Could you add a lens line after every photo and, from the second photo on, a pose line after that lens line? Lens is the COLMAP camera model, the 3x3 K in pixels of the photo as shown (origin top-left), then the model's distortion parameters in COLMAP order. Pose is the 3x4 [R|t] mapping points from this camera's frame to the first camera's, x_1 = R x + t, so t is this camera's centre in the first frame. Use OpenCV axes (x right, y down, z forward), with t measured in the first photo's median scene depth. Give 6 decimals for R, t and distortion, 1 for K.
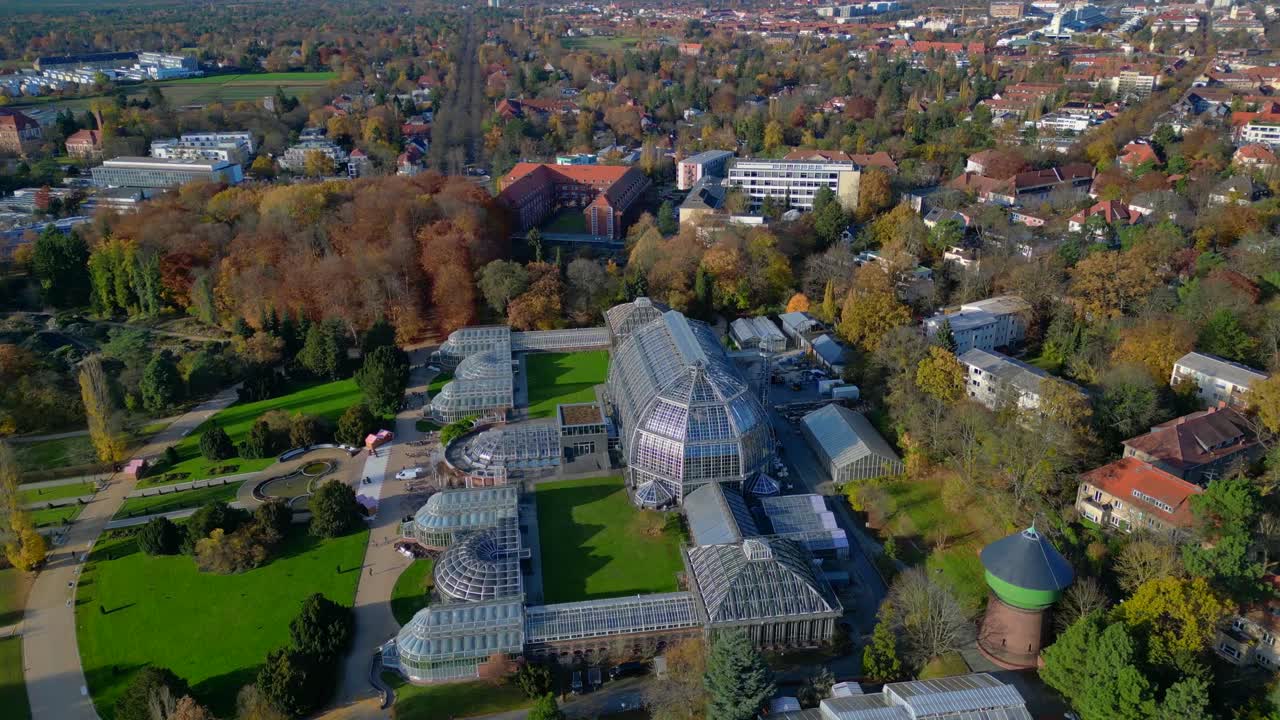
lens RADIAL K [[942.2, 0, 640.0], [0, 942.2, 360.0], [0, 0, 1]] dist [0.081008, -0.089979]
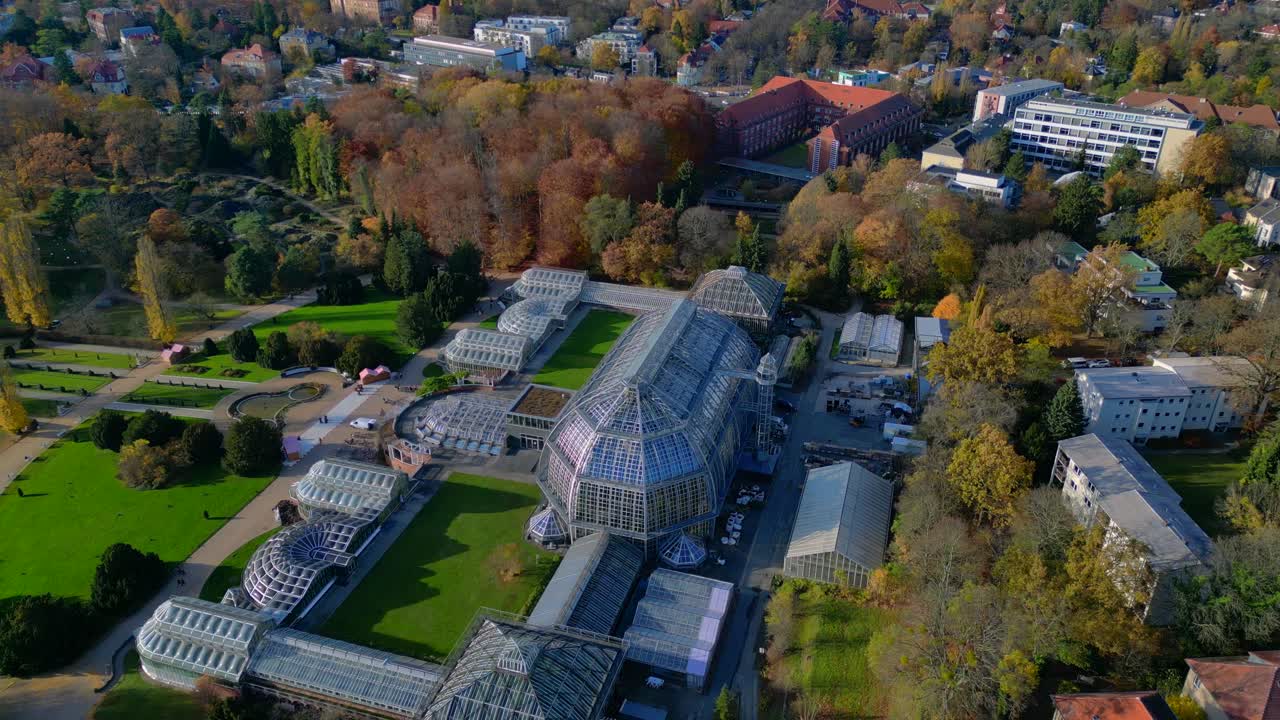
lens RADIAL K [[942.2, 0, 640.0], [0, 942.2, 360.0], [0, 0, 1]] dist [0.081008, -0.089979]
pose [[0.898952, 0.210708, -0.384040, 0.277569], [-0.169044, 0.975670, 0.139617, -0.093005], [0.404115, -0.060589, 0.912699, 0.221492]]
